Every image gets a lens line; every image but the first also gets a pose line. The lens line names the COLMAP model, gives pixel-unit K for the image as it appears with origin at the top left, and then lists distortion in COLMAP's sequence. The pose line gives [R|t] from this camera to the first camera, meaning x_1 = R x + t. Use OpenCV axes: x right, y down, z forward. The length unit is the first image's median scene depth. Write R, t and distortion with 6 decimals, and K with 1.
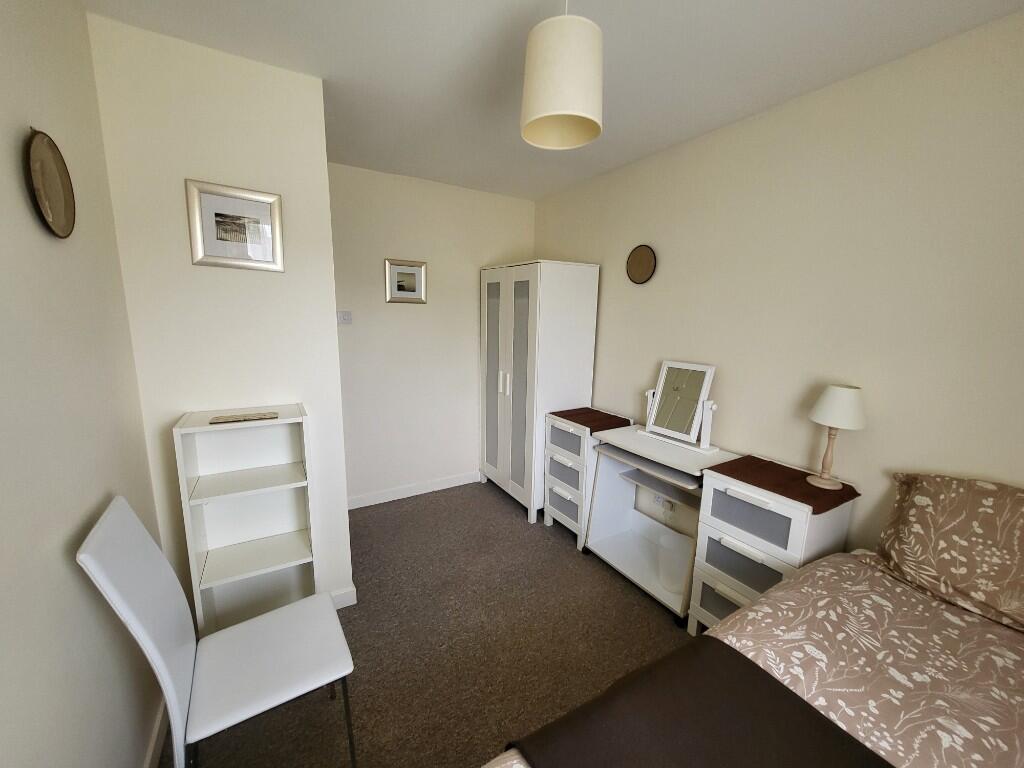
lens RADIAL K [[411.3, 0, 512.5], [0, 411.3, 384.5], [0, 0, 1]] dist [0.001333, 0.000068]
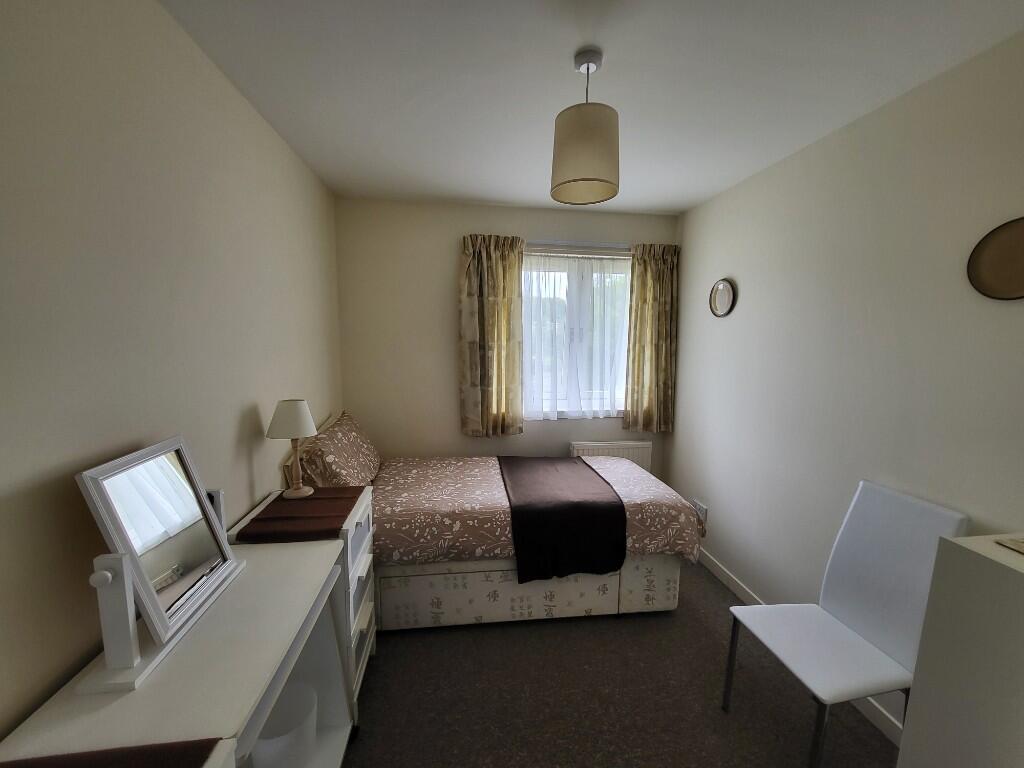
lens RADIAL K [[411.3, 0, 510.7], [0, 411.3, 383.5], [0, 0, 1]] dist [0.001333, 0.000068]
pose [[-0.913364, -0.070863, 0.400930, -0.262985], [0.042878, 0.962519, 0.267803, -0.494786], [-0.404880, 0.261792, -0.876092, 2.759515]]
